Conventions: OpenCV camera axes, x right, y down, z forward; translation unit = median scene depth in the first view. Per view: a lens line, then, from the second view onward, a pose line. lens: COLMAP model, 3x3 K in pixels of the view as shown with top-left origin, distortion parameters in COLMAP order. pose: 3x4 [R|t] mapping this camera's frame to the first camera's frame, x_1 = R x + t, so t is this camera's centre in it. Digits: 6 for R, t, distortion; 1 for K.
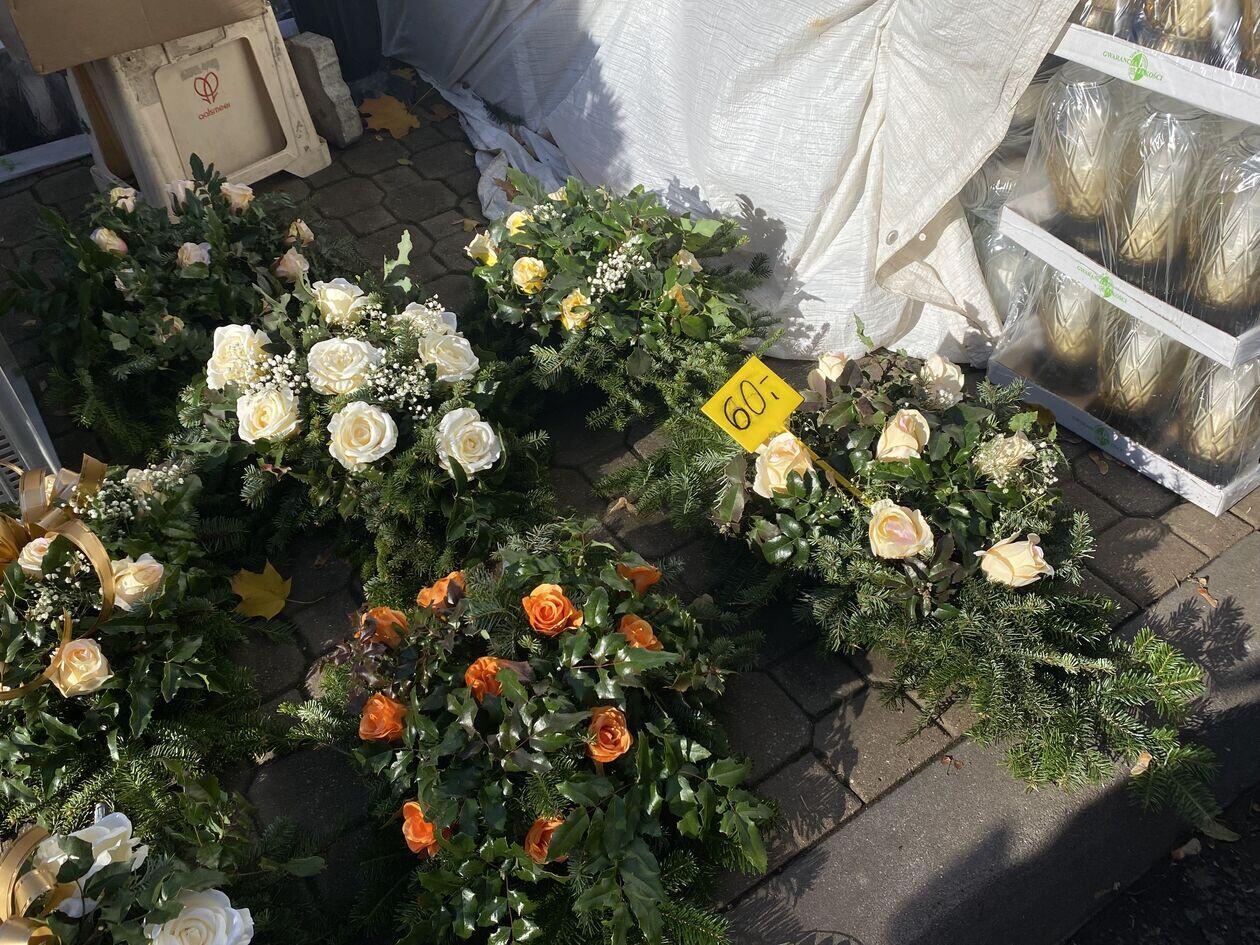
lens RADIAL K [[1145.1, 0, 629.2], [0, 1145.1, 469.5], [0, 0, 1]] dist [-0.016991, 0.000000]
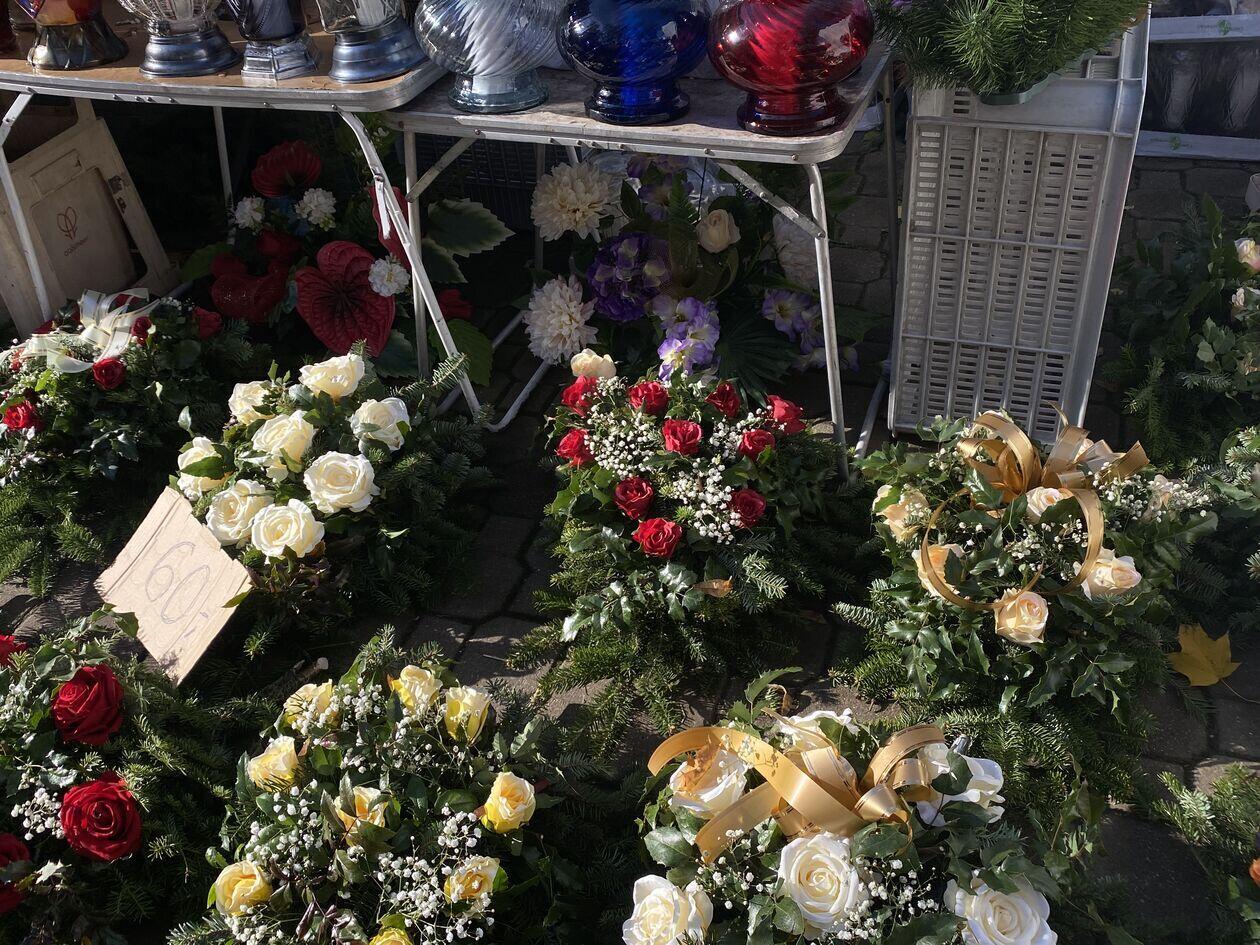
lens RADIAL K [[1145.1, 0, 629.9], [0, 1145.1, 475.1], [0, 0, 1]] dist [-0.016991, 0.000000]
pose [[0.593210, 0.510049, -0.622857, -0.109652], [-0.503559, 0.838737, 0.207240, 0.029481], [0.628116, 0.190708, 0.754388, -0.025428]]
